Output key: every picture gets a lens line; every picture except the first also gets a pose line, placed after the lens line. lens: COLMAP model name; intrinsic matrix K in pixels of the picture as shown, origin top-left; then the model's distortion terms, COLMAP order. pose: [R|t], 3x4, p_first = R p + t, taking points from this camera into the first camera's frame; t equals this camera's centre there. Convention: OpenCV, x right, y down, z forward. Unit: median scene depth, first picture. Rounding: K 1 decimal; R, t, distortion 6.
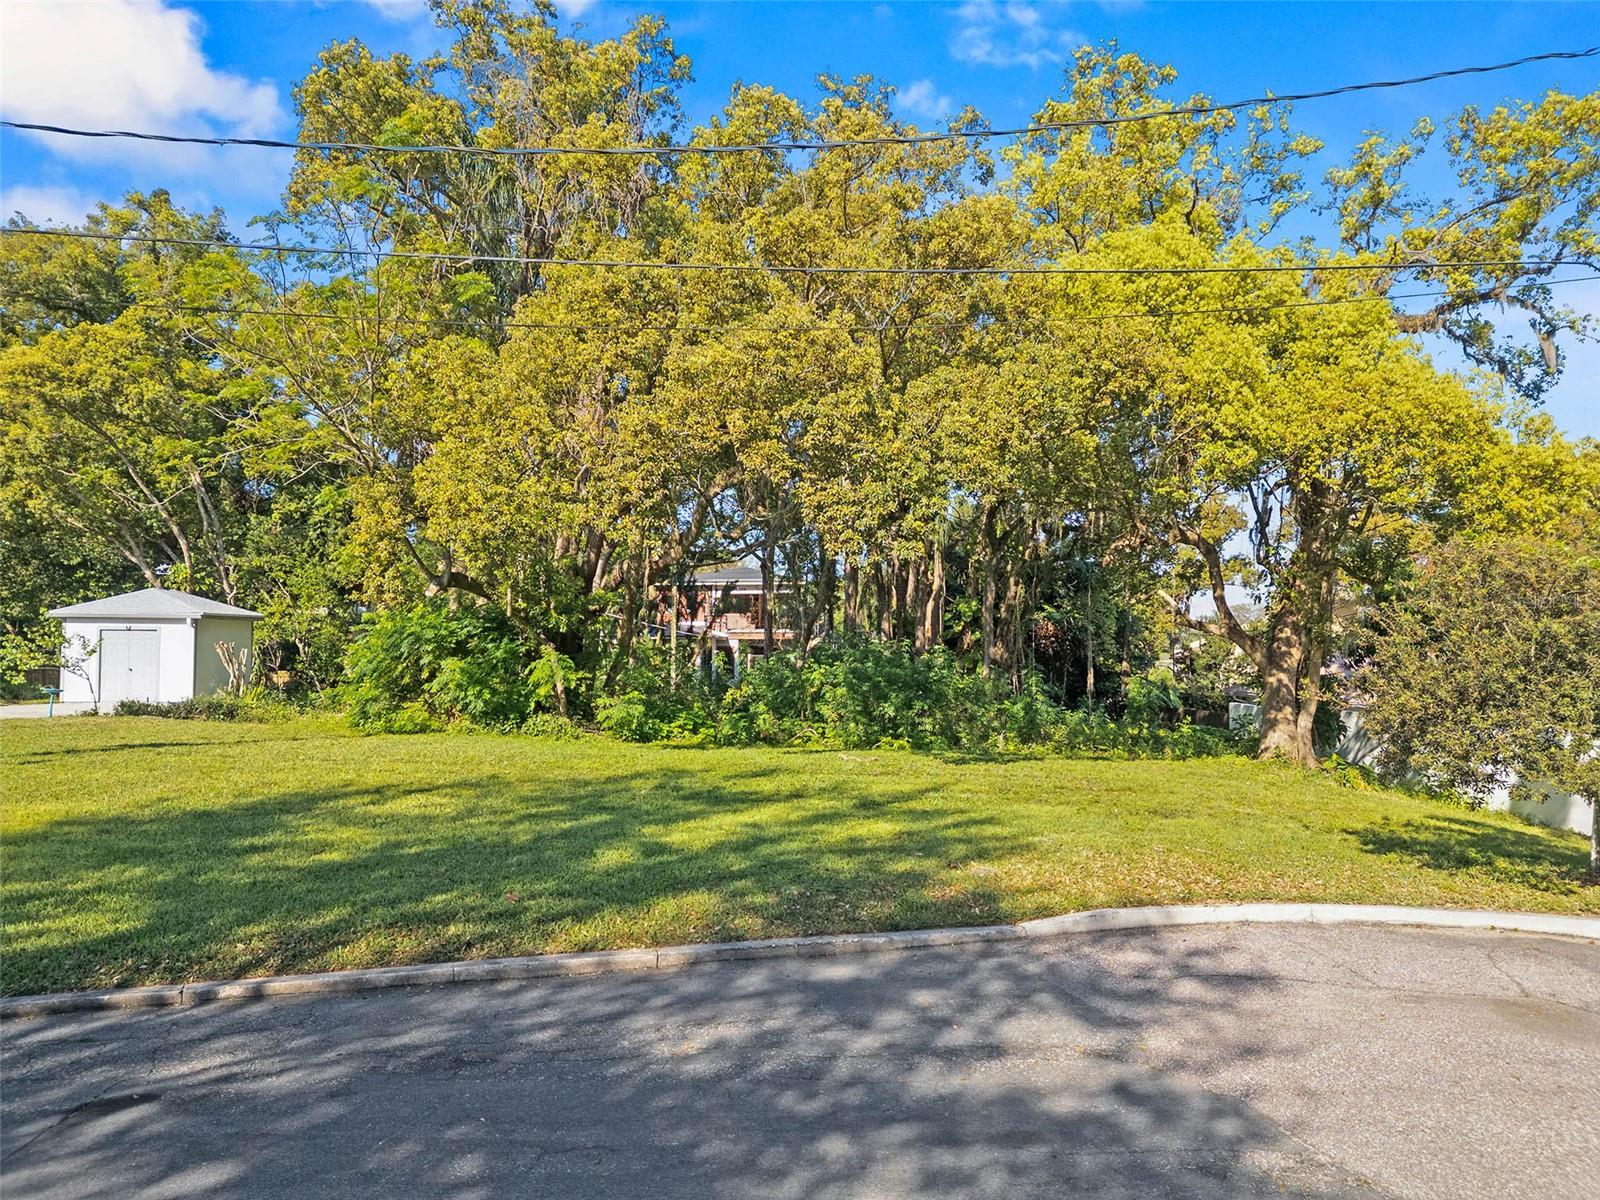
lens RADIAL K [[1119.4, 0, 800.0], [0, 1119.4, 600.0], [0, 0, 1]] dist [0.096907, -0.091667]
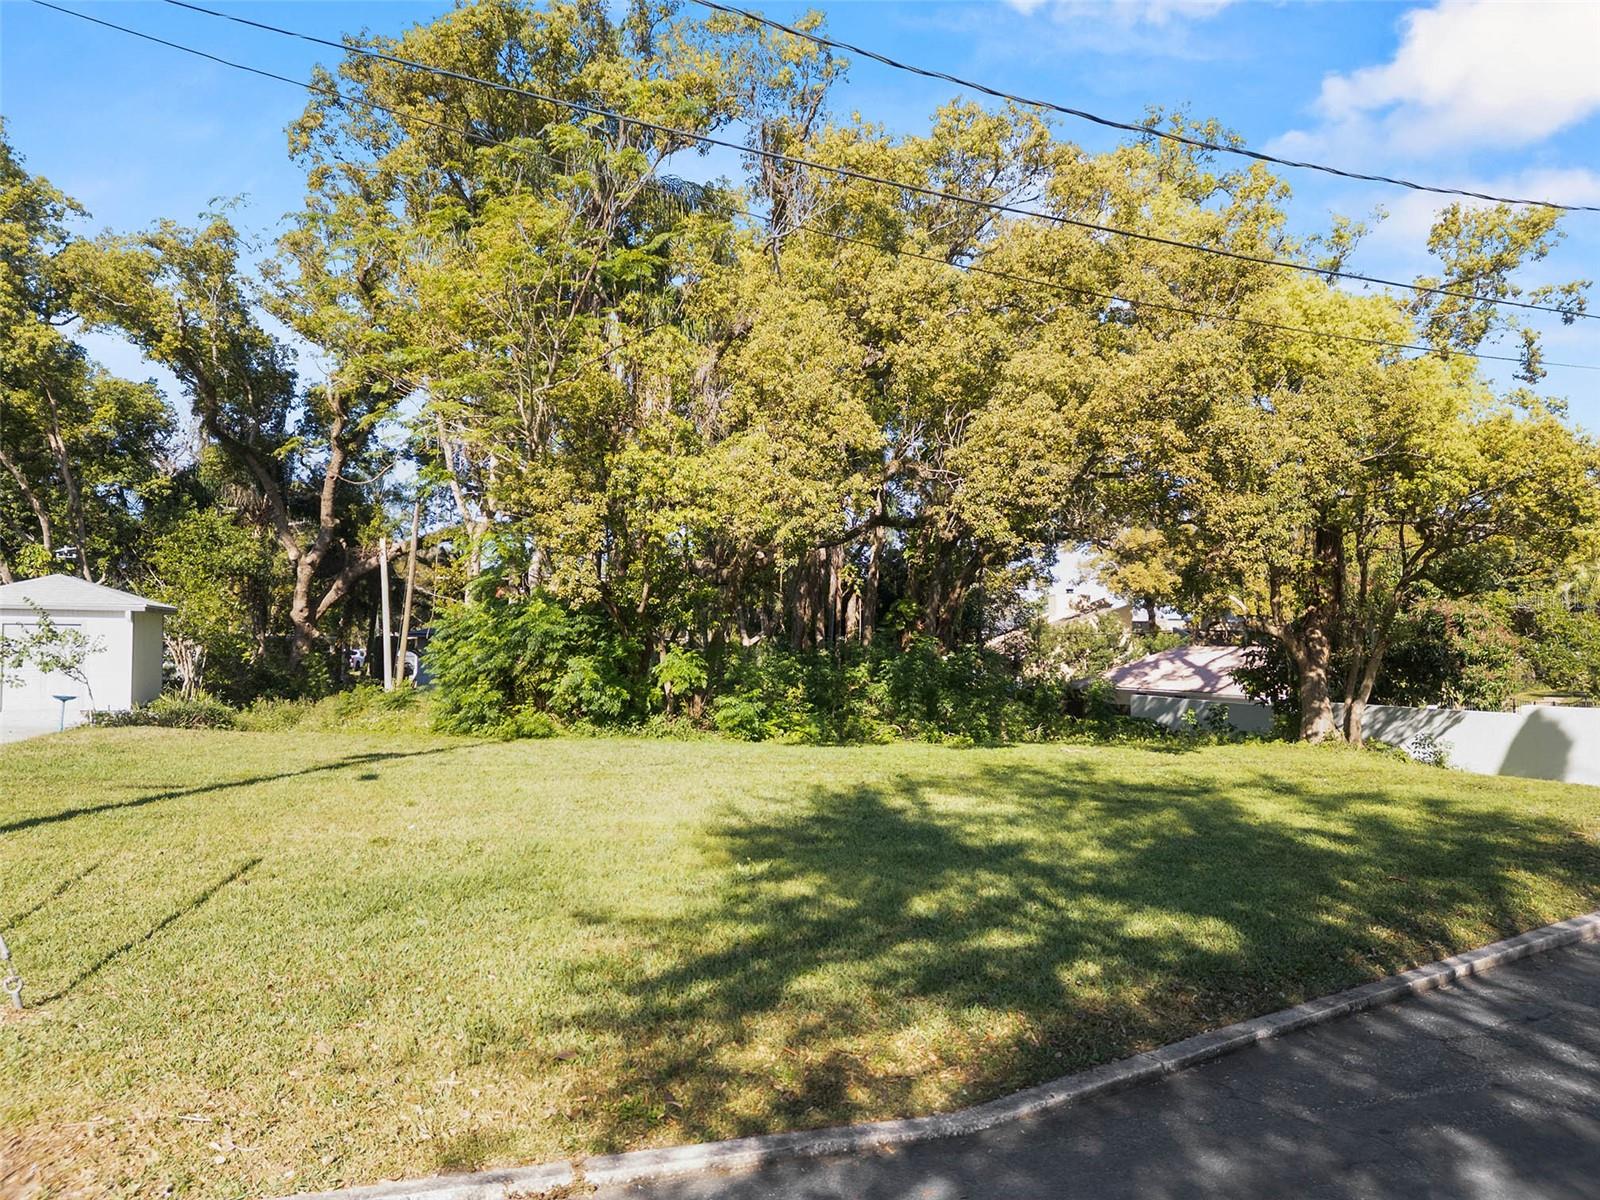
lens RADIAL K [[1119.4, 0, 800.0], [0, 1119.4, 600.0], [0, 0, 1]] dist [0.096907, -0.091667]
pose [[0.950851, 0.013830, 0.309341, -0.430609], [-0.014130, 0.999899, -0.001270, 0.002883], [-0.309327, -0.003164, 0.950950, 0.052321]]
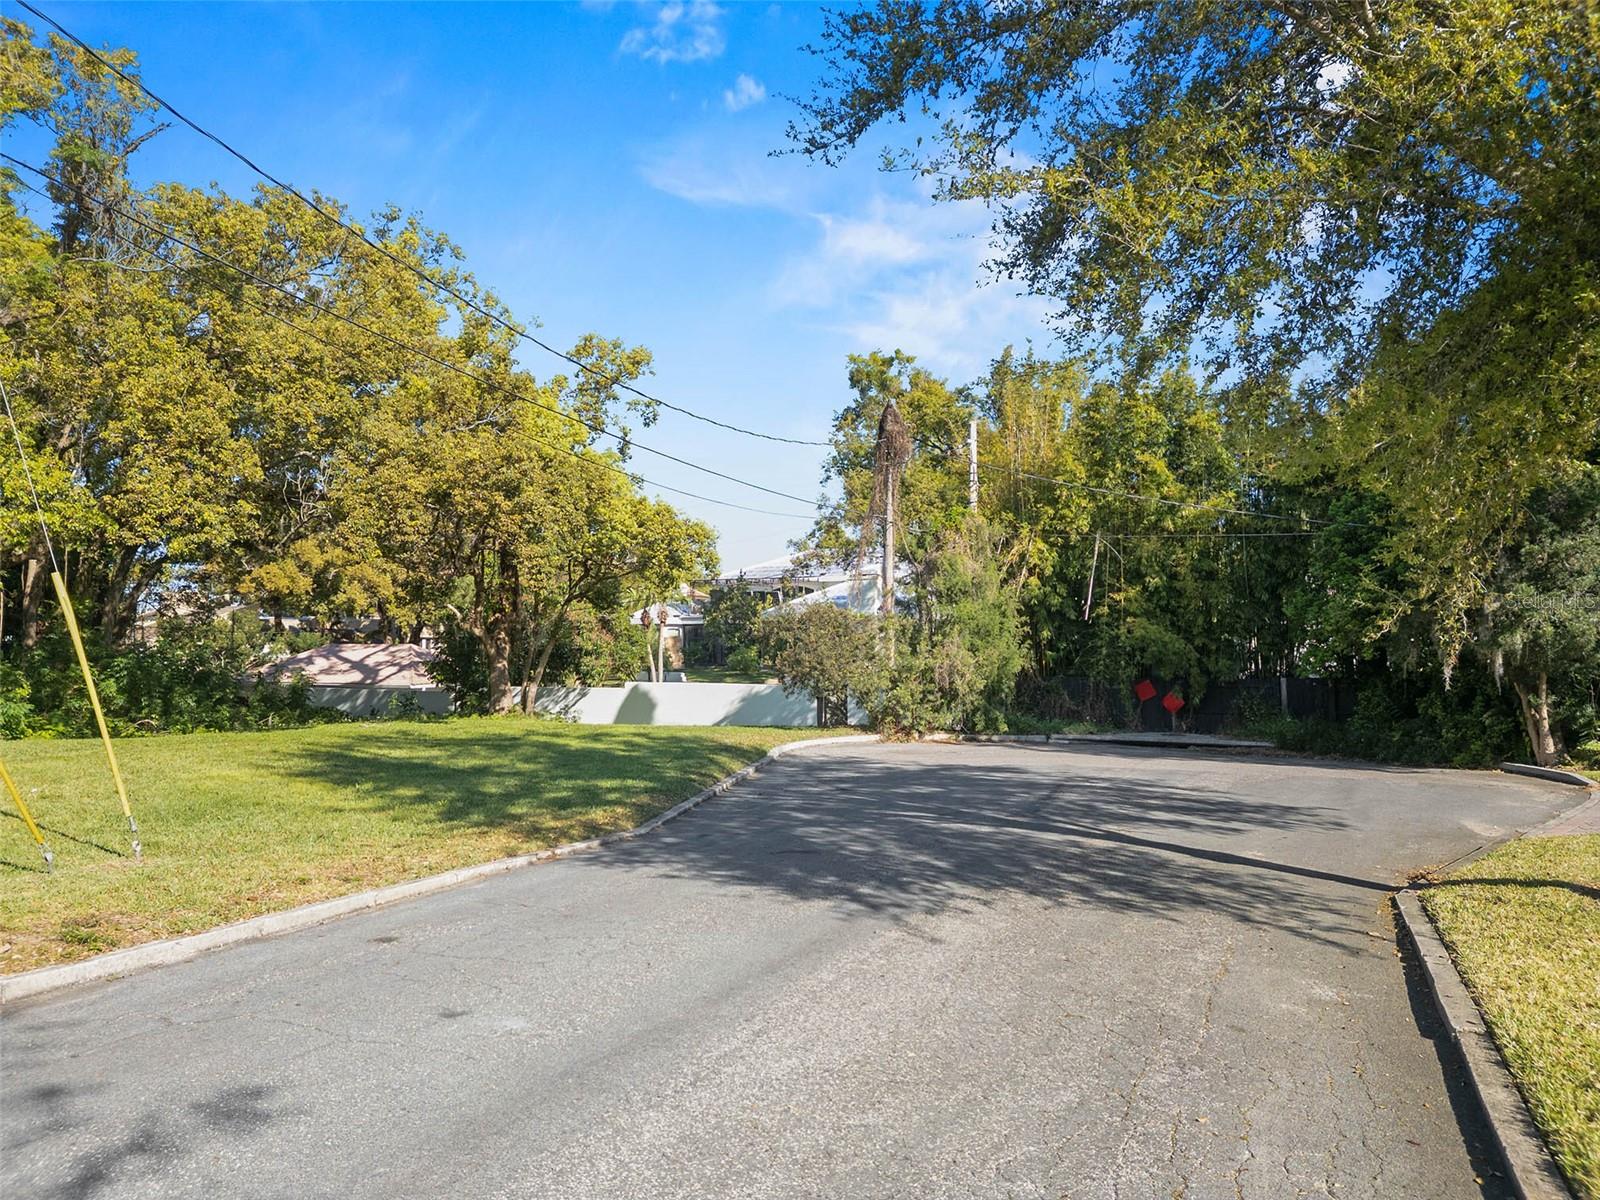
lens RADIAL K [[1119.4, 0, 800.0], [0, 1119.4, 600.0], [0, 0, 1]] dist [0.096907, -0.091667]
pose [[0.436458, 0.036894, 0.898968, -0.775390], [-0.039961, 0.998968, -0.021596, -0.001629], [-0.898837, -0.026498, 0.437482, -0.046339]]
